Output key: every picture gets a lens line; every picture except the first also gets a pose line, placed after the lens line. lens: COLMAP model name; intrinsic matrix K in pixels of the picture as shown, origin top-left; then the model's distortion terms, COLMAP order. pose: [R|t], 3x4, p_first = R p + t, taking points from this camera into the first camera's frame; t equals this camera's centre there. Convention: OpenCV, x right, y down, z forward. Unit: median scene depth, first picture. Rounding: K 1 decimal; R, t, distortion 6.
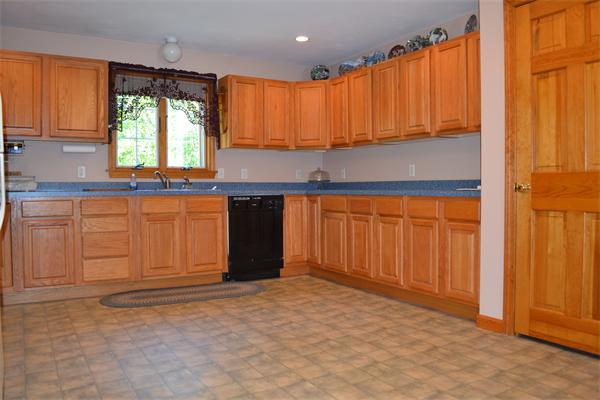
lens RADIAL K [[481.0, 0, 295.0], [0, 481.0, 201.3], [0, 0, 1]] dist [-0.082895, 0.007283]
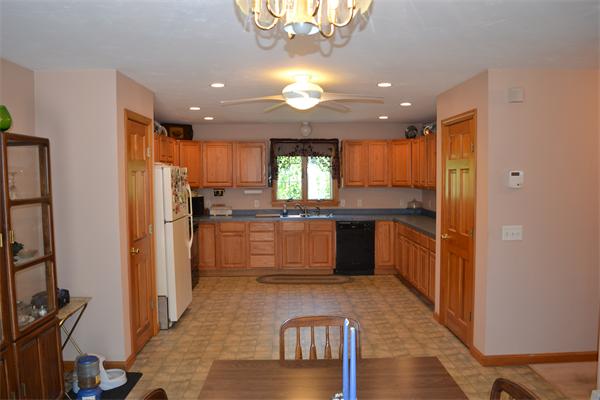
lens RADIAL K [[481.0, 0, 295.0], [0, 481.0, 201.3], [0, 0, 1]] dist [-0.082895, 0.007283]
pose [[0.869623, 0.026758, -0.492991, 0.515543], [-0.010599, 0.999312, 0.035542, -0.128582], [0.493603, -0.025682, 0.869308, -0.439796]]
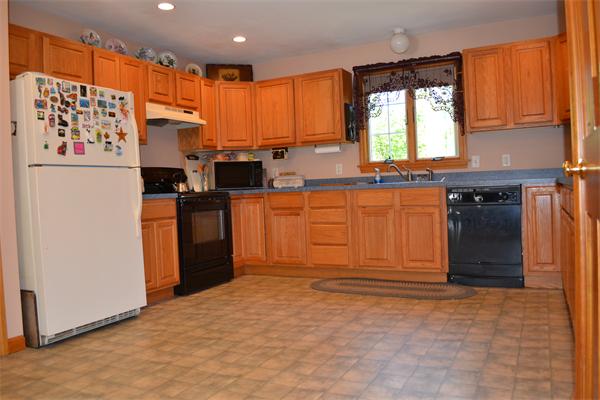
lens RADIAL K [[481.0, 0, 295.0], [0, 481.0, 201.3], [0, 0, 1]] dist [-0.082895, 0.007283]
pose [[0.529495, 0.007764, -0.848278, 0.460721], [0.015444, 0.999704, 0.018790, -0.007145], [0.848173, -0.023051, 0.529218, 0.281174]]
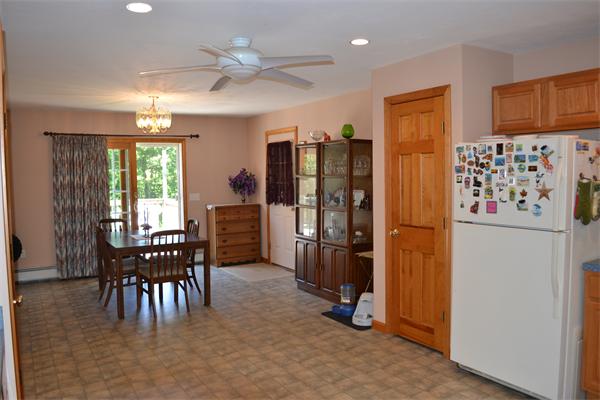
lens RADIAL K [[481.0, 0, 295.0], [0, 481.0, 201.3], [0, 0, 1]] dist [-0.082895, 0.007283]
pose [[-0.999767, 0.021373, 0.003053, 0.022927], [0.021555, 0.996134, 0.085157, -0.144296], [-0.001221, 0.085203, -0.996363, 1.043384]]
